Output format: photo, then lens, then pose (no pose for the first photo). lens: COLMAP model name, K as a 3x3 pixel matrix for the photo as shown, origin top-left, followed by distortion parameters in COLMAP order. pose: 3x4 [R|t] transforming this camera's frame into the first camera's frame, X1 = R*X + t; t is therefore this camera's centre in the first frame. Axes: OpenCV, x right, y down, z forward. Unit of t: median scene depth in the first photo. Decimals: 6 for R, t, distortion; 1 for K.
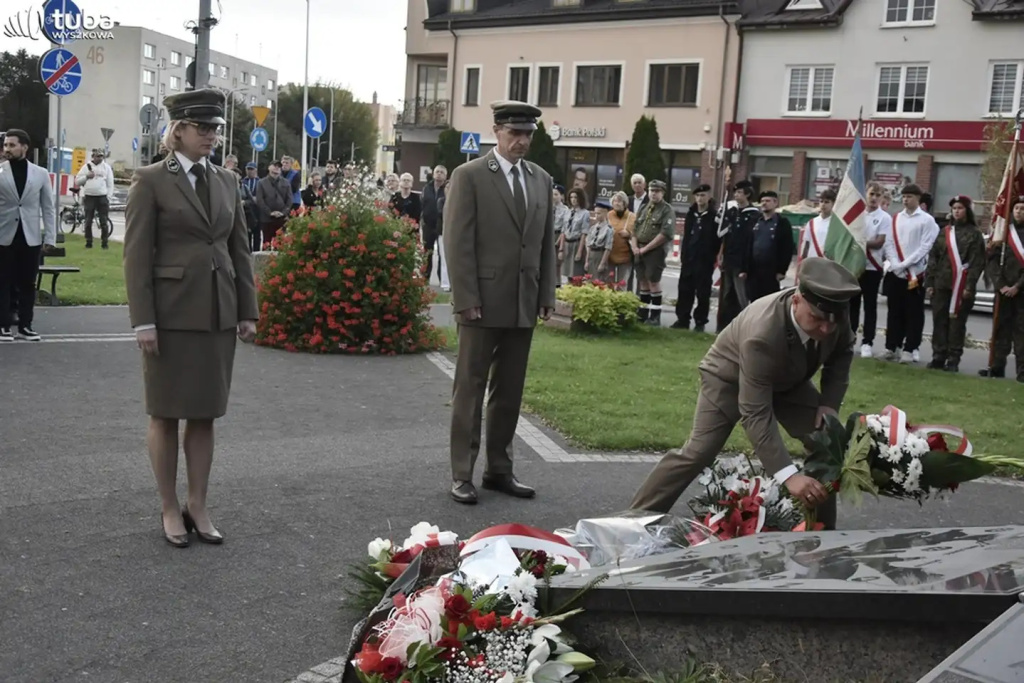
lens RADIAL K [[1307.9, 0, 419.7], [0, 1307.9, 362.5], [0, 0, 1]] dist [-0.065000, 0.049409]
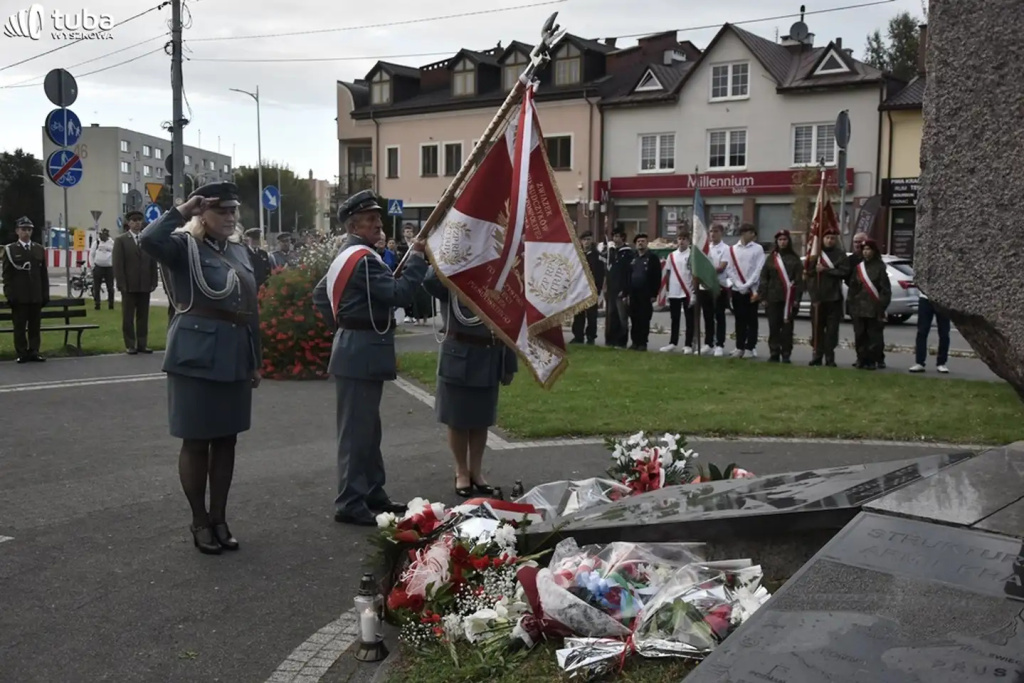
lens RADIAL K [[926.1, 0, 515.5], [0, 926.1, 354.4], [0, 0, 1]] dist [-0.060400, 0.024277]
pose [[0.994293, -0.062959, 0.086123, 0.062332], [0.064639, 0.997766, -0.016863, -0.003517], [-0.084869, 0.022334, 0.996142, 0.094455]]
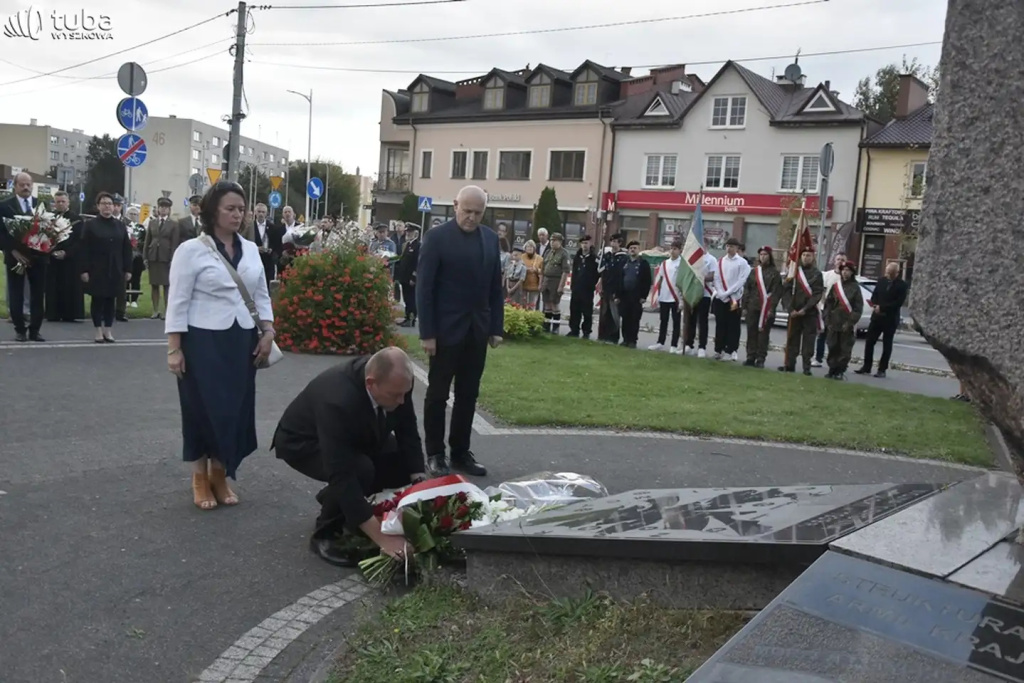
lens RADIAL K [[986.1, 0, 463.5], [0, 986.1, 370.0], [0, 0, 1]] dist [-0.097322, 0.019815]
pose [[0.997073, 0.001931, 0.076425, -0.000835], [-0.001756, 0.999996, -0.002354, 0.013276], [-0.076429, 0.002213, 0.997073, -0.062075]]
